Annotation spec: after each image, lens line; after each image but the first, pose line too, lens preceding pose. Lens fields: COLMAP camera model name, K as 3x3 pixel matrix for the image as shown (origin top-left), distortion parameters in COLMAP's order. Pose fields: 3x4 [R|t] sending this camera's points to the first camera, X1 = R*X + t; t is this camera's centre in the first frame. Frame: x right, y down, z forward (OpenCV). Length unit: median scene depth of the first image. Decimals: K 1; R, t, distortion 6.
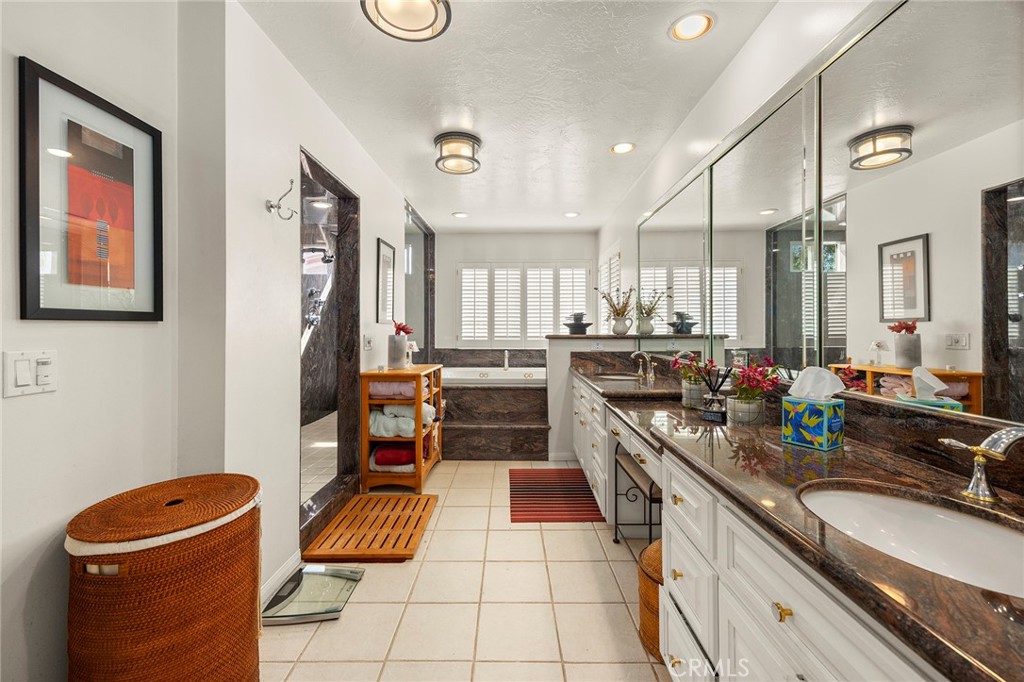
lens RADIAL K [[394.3, 0, 508.0], [0, 394.3, 324.6], [0, 0, 1]] dist [-0.008057, 0.000451]
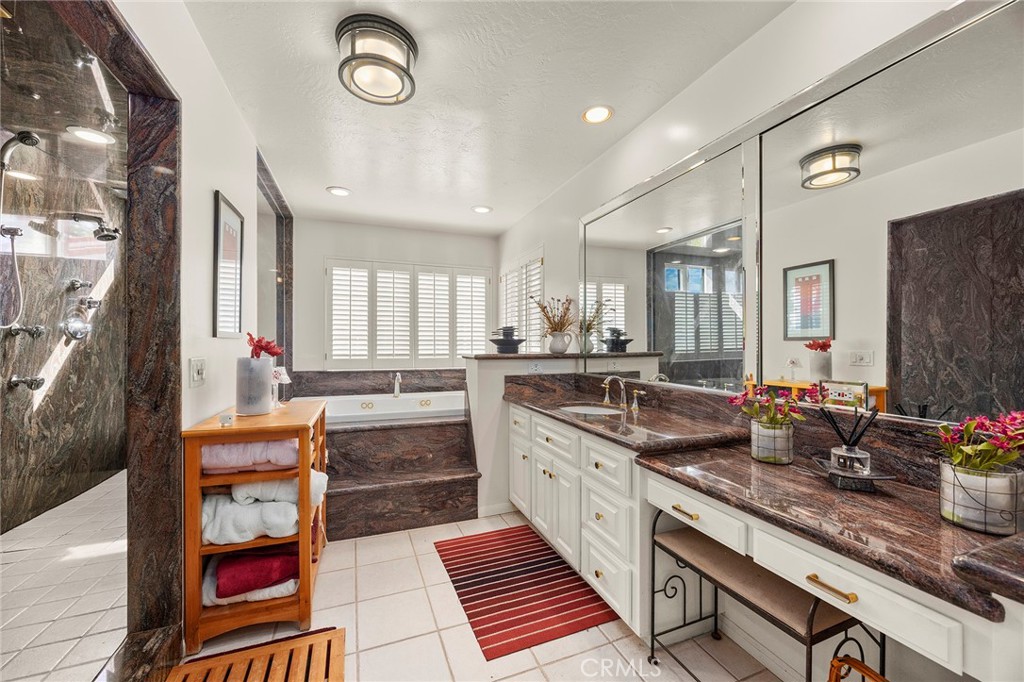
lens RADIAL K [[394.3, 0, 513.1], [0, 394.3, 343.3], [0, 0, 1]] dist [-0.008057, 0.000451]
pose [[0.931974, 0.003029, 0.362512, -0.115797], [-0.006675, 0.999939, 0.008807, -0.003034], [-0.362463, -0.010627, 0.931938, 0.266840]]
